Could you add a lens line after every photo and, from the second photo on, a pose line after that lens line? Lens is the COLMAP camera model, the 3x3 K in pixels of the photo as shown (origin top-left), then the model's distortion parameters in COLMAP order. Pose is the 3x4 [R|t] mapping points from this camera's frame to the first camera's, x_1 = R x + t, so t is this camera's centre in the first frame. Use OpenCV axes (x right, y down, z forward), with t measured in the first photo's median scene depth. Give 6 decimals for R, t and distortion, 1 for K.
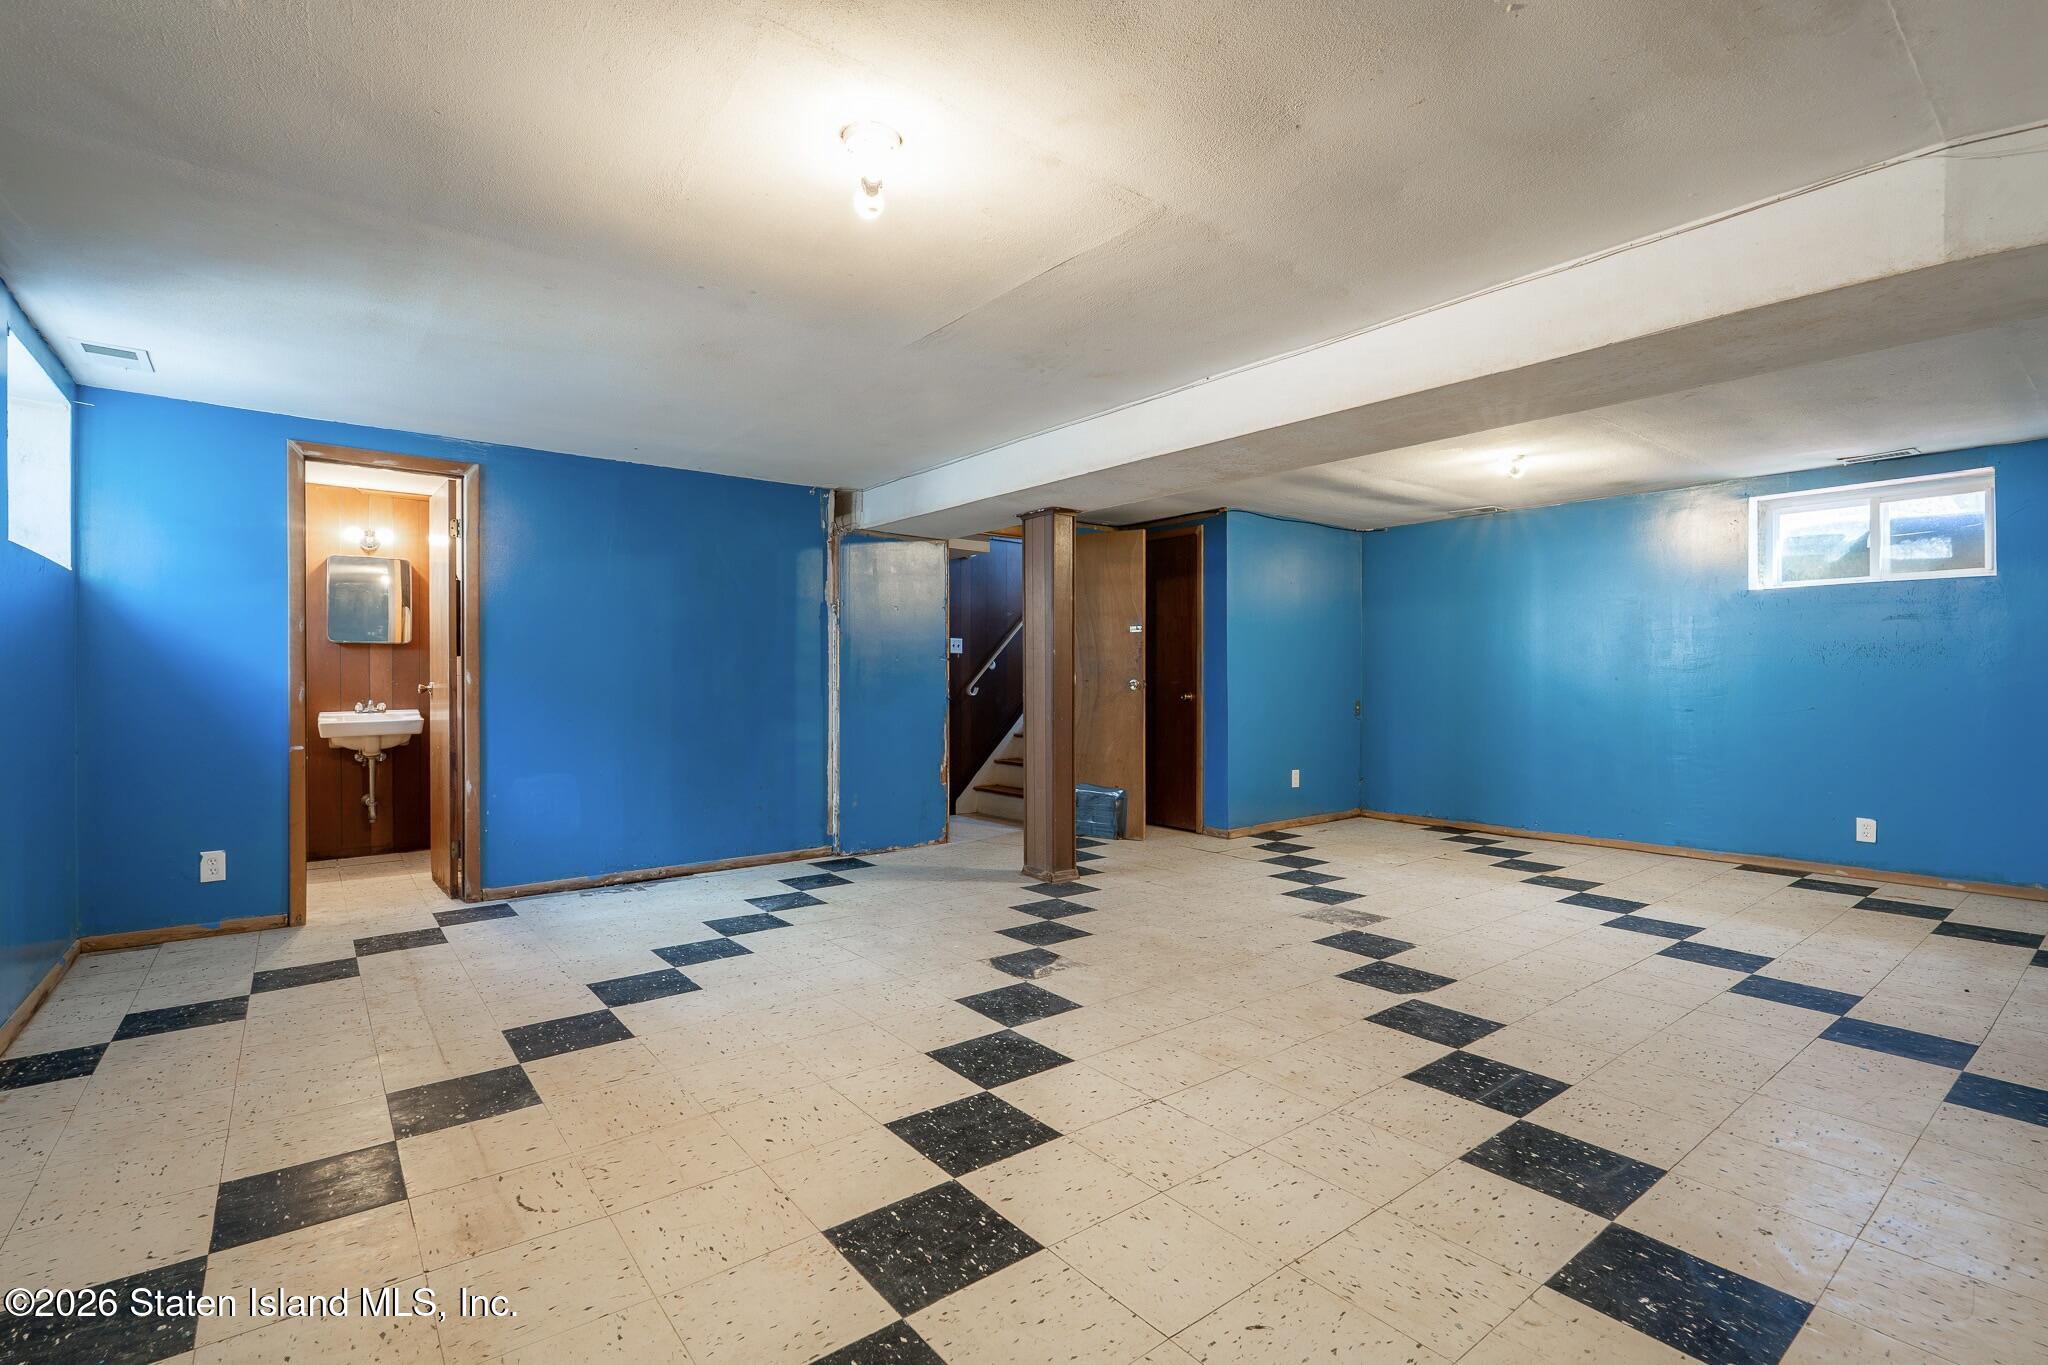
lens RADIAL K [[927.7, 0, 1033.2], [0, 927.7, 678.8], [0, 0, 1]] dist [-0.005577, 0.000318]
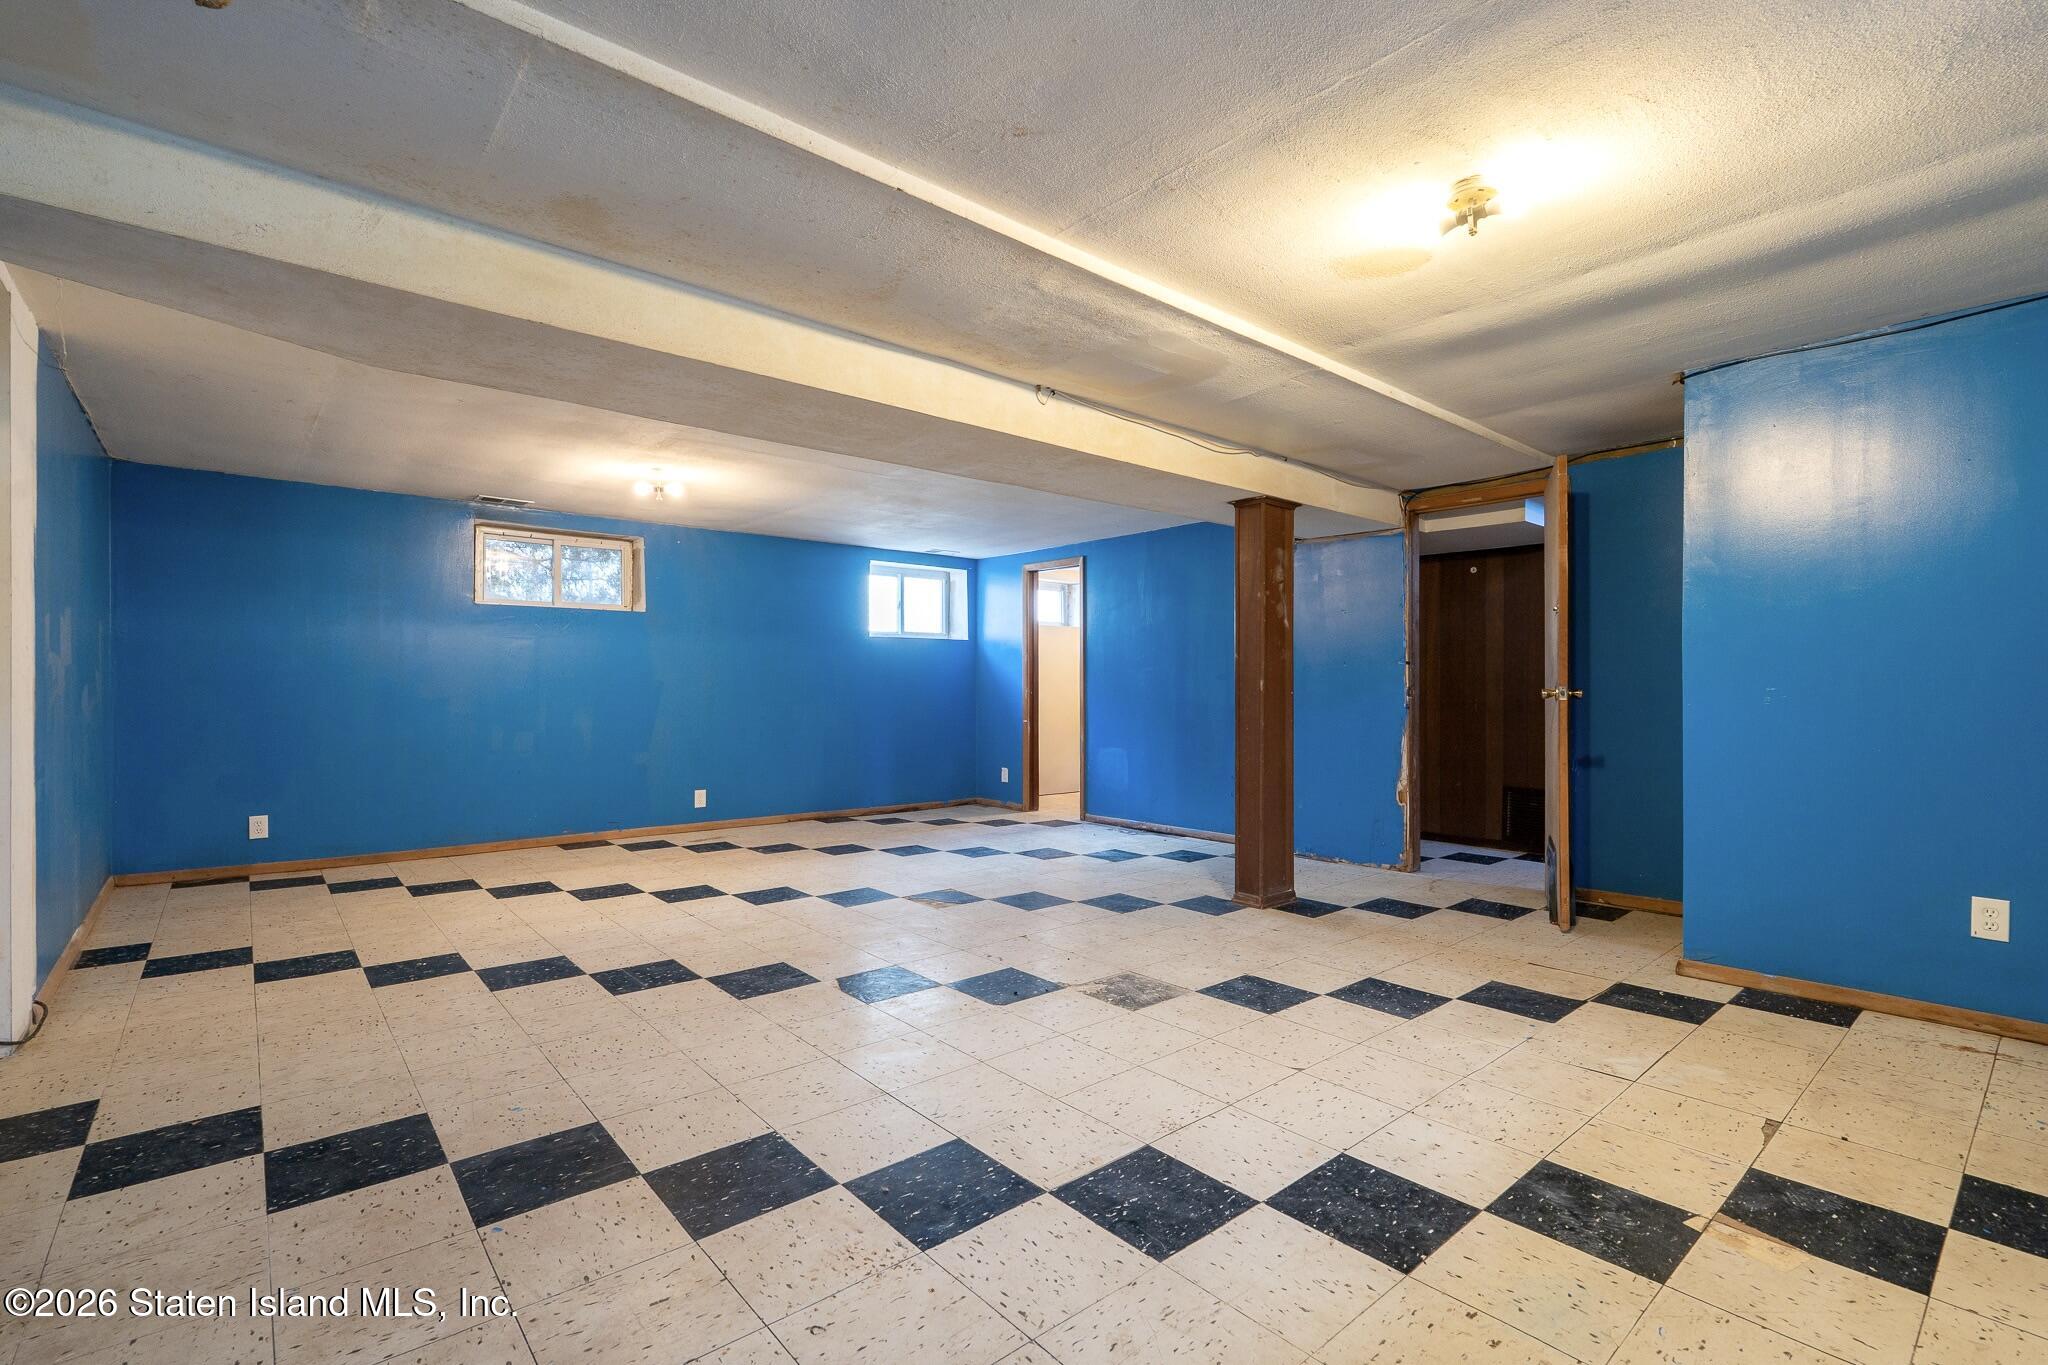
lens RADIAL K [[927.7, 0, 1041.9], [0, 927.7, 684.7], [0, 0, 1]] dist [-0.005577, 0.000318]
pose [[0.052808, -0.002346, -0.998602, 1.658738], [0.000152, 0.999997, -0.002341, 0.003725], [0.998605, -0.000028, 0.052808, 1.324980]]
